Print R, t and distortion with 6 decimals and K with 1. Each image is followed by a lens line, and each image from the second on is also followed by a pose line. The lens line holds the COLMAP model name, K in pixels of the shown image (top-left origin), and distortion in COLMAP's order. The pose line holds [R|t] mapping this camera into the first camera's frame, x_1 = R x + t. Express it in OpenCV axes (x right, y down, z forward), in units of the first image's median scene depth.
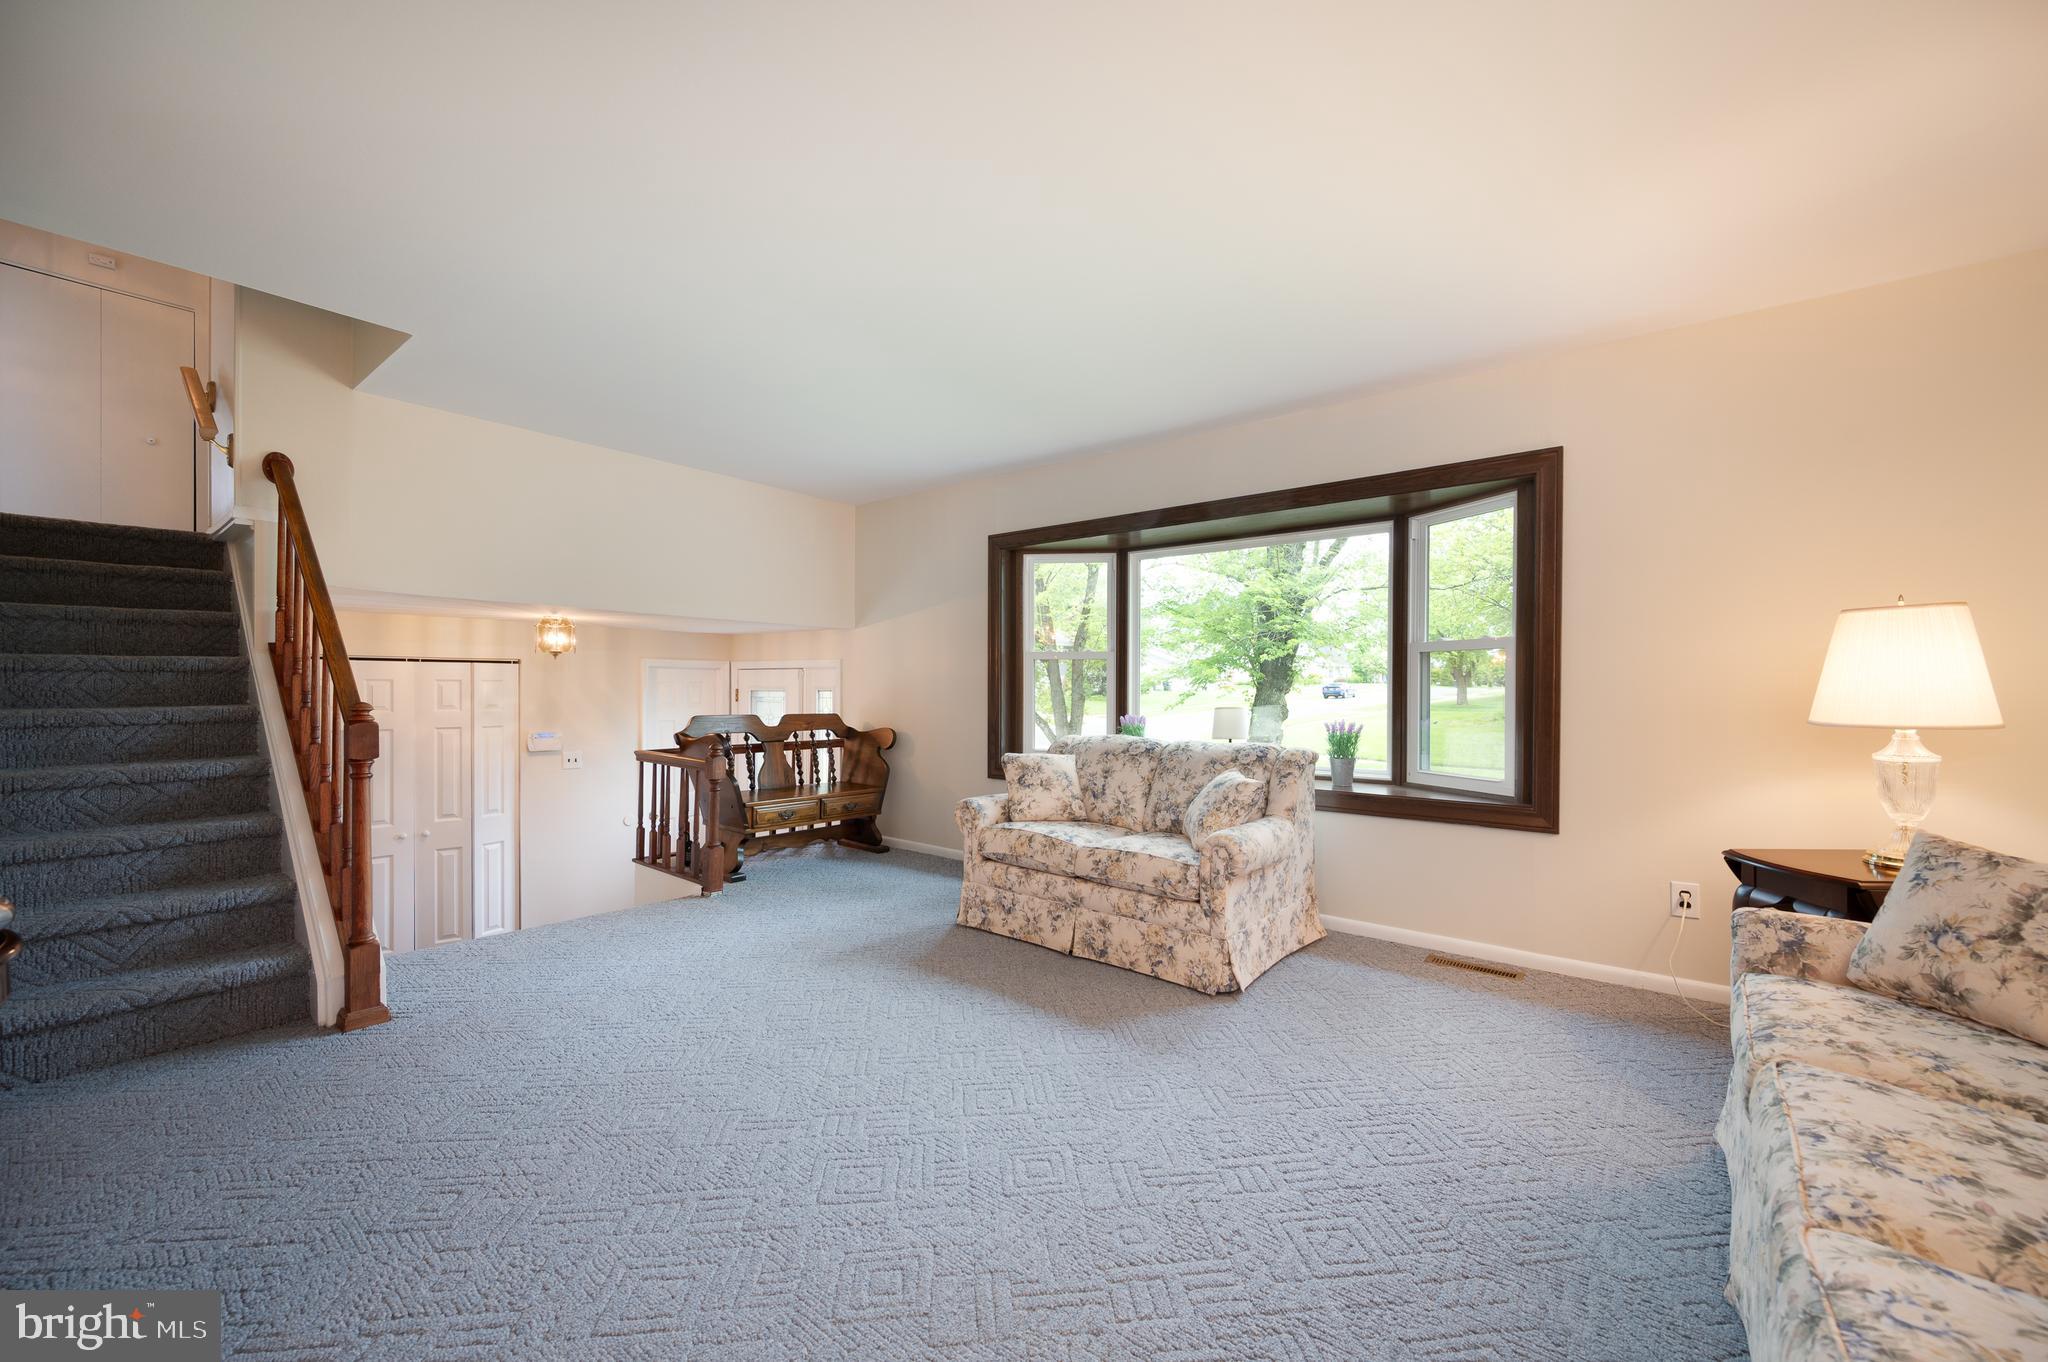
lens RADIAL K [[801.6, 0, 1037.0], [0, 801.6, 700.5], [0, 0, 1]] dist [-0.003275, -0.000150]
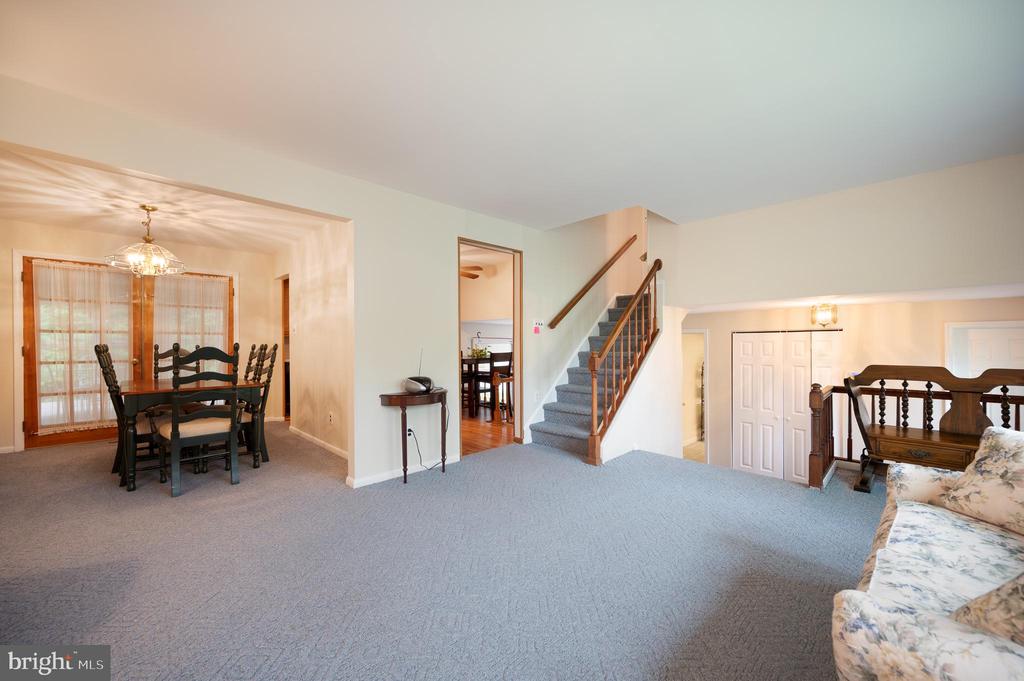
lens RADIAL K [[400.8, 0, 518.5], [0, 400.8, 350.2], [0, 0, 1]] dist [-0.003275, -0.000150]
pose [[-0.127861, 0.004274, -0.991783, 0.347023], [-0.010123, 0.999933, 0.005614, -0.003319], [0.991740, 0.010758, -0.127809, 0.521178]]
